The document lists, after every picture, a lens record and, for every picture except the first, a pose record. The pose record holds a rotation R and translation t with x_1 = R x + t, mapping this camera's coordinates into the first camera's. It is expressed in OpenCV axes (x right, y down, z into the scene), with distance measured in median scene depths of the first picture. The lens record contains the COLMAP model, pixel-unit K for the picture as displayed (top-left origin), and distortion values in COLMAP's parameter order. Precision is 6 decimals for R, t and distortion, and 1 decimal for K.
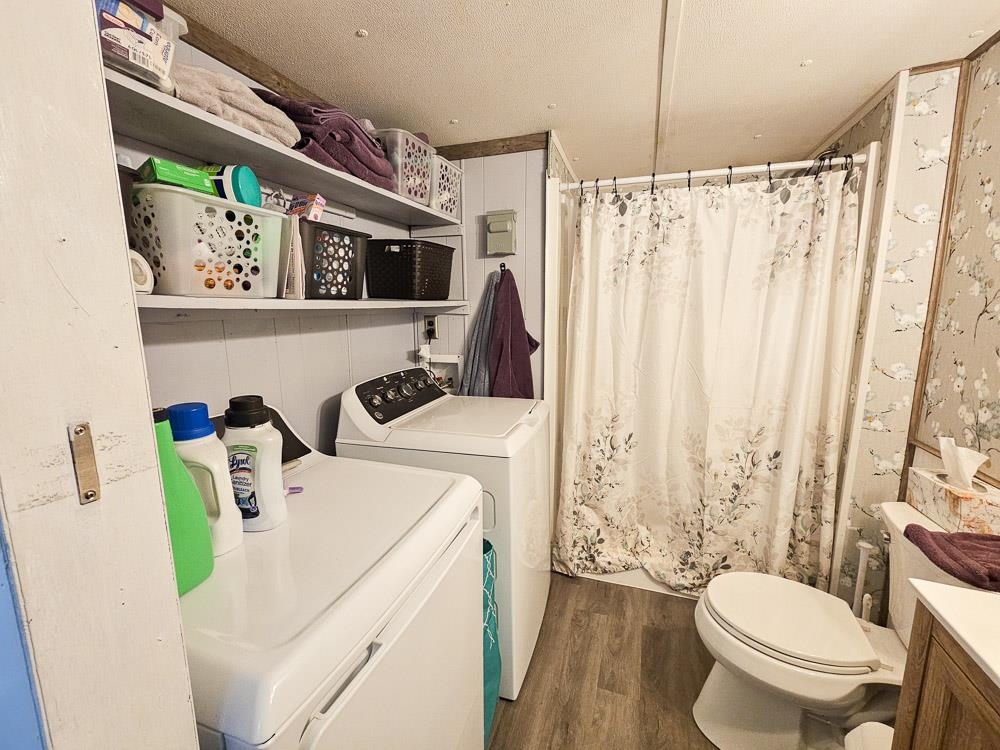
lens RADIAL K [[413.9, 0, 500.2], [0, 413.9, 377.1], [0, 0, 1]] dist [0.005954, -0.000270]
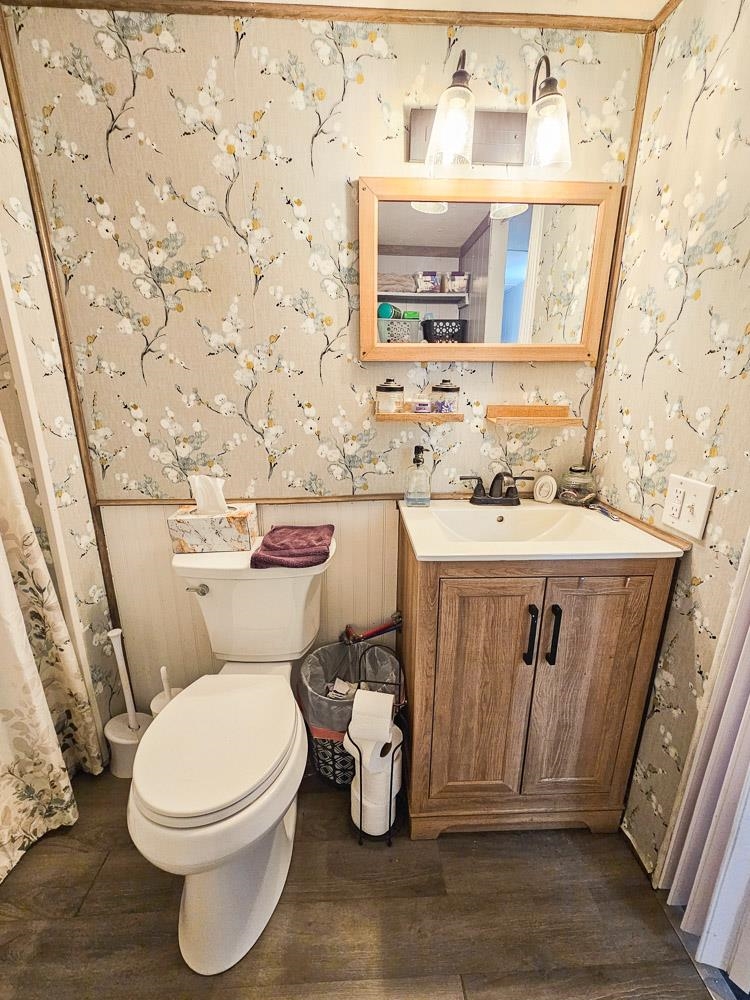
lens RADIAL K [[424.5, 0, 369.7], [0, 424.5, 501.6], [0, 0, 1]] dist [0.000910, 0.000031]
pose [[-0.369655, -0.249655, 0.895002, -0.034250], [0.155007, 0.933161, 0.324320, -0.050477], [-0.916148, 0.258618, -0.306249, 0.702596]]
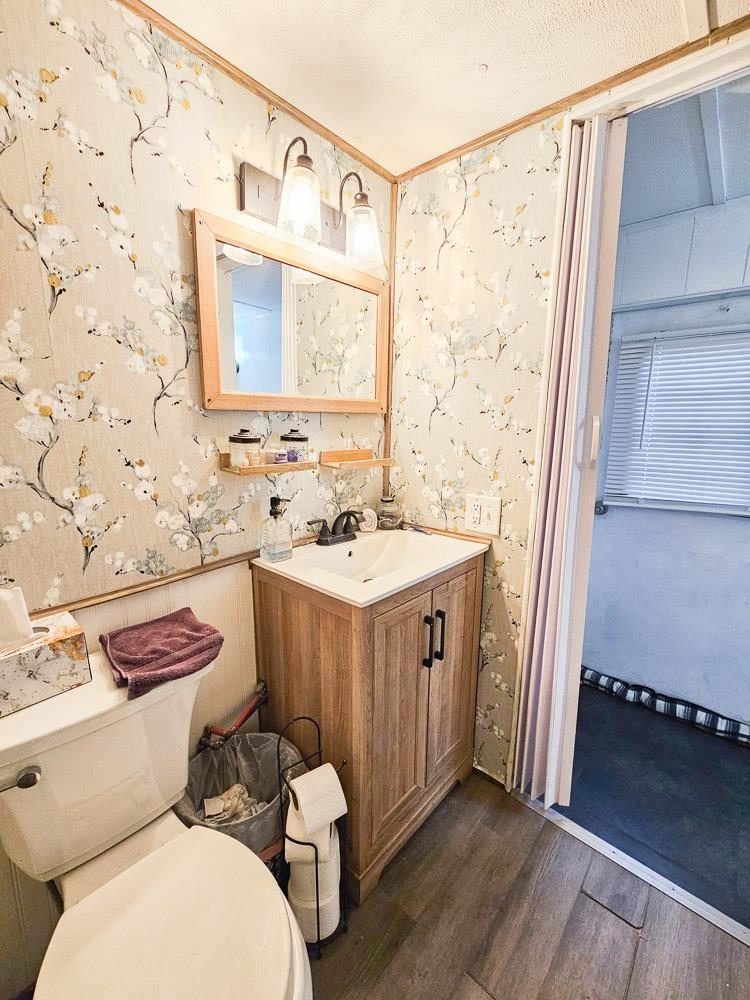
lens RADIAL K [[429.3, 0, 375.0], [0, 429.3, 500.0], [0, 0, 1]] dist [0.001230, 0.000050]
pose [[-0.929251, -0.071091, 0.362544, 0.230101], [0.057118, 0.941868, 0.331092, -0.116125], [-0.365007, 0.328376, -0.871171, 0.958307]]
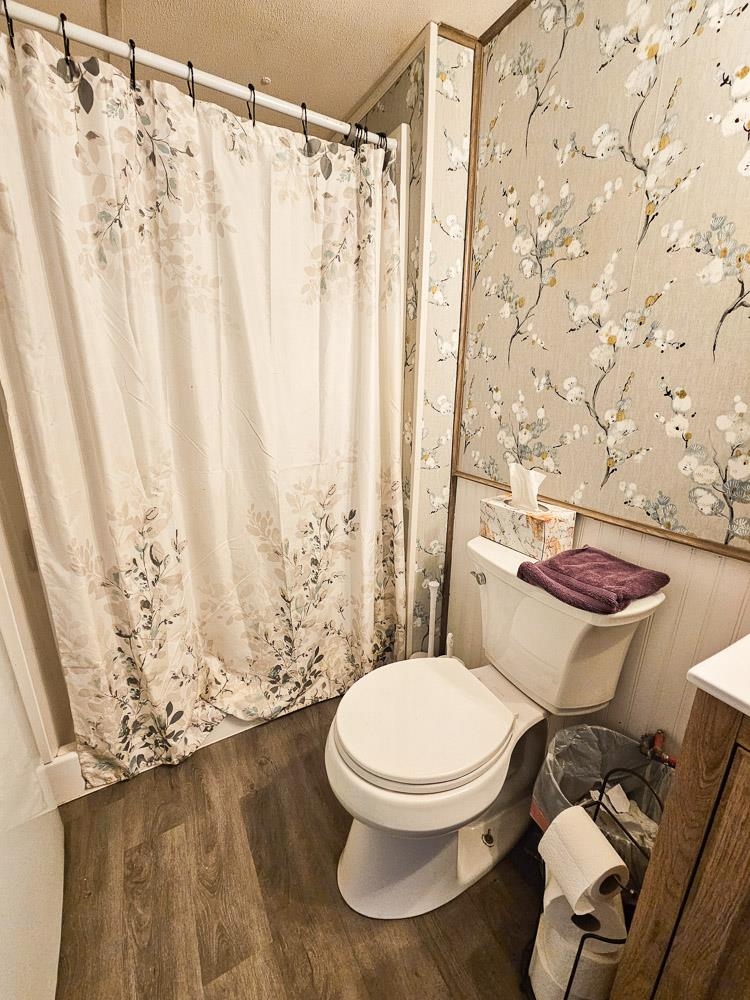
lens RADIAL K [[413.9, 0, 368.8], [0, 413.9, 498.1], [0, 0, 1]] dist [0.005954, -0.000270]
pose [[0.669362, -0.194828, 0.716936, 0.101816], [0.110552, 0.980379, 0.163203, 0.022924], [-0.734665, -0.029983, 0.677767, 0.440455]]
